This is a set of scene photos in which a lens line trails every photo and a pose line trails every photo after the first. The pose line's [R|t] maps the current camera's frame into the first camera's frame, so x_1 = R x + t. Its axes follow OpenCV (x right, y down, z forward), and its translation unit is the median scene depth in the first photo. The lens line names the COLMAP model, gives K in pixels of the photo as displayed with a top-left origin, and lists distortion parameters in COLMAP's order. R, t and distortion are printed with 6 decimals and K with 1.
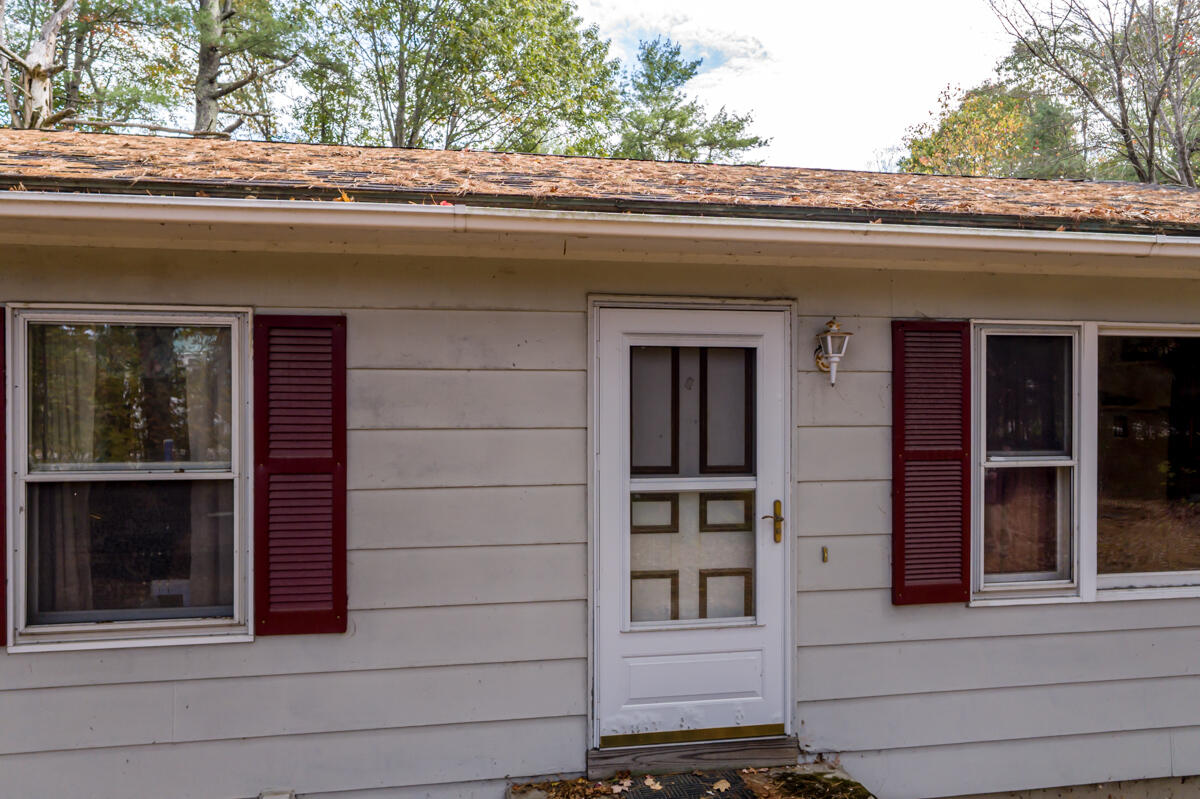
lens RADIAL K [[797.2, 0, 598.6], [0, 797.2, 400.2], [0, 0, 1]] dist [0.000350, 0.003406]
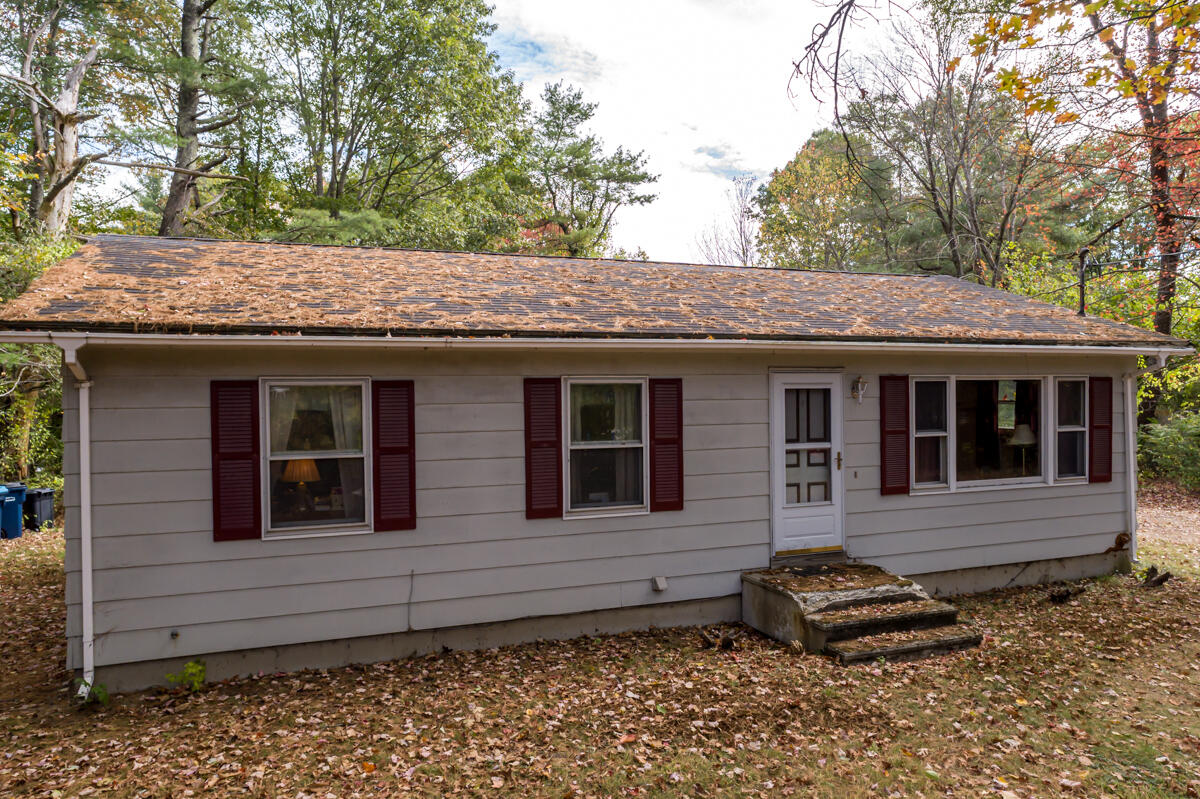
lens RADIAL K [[797.2, 0, 601.1], [0, 797.2, 400.0], [0, 0, 1]] dist [0.000350, 0.003406]
pose [[0.980101, -0.012276, 0.198121, -0.928680], [0.011583, 0.999922, 0.004656, -0.048993], [-0.198163, -0.002269, 0.980166, -1.179563]]
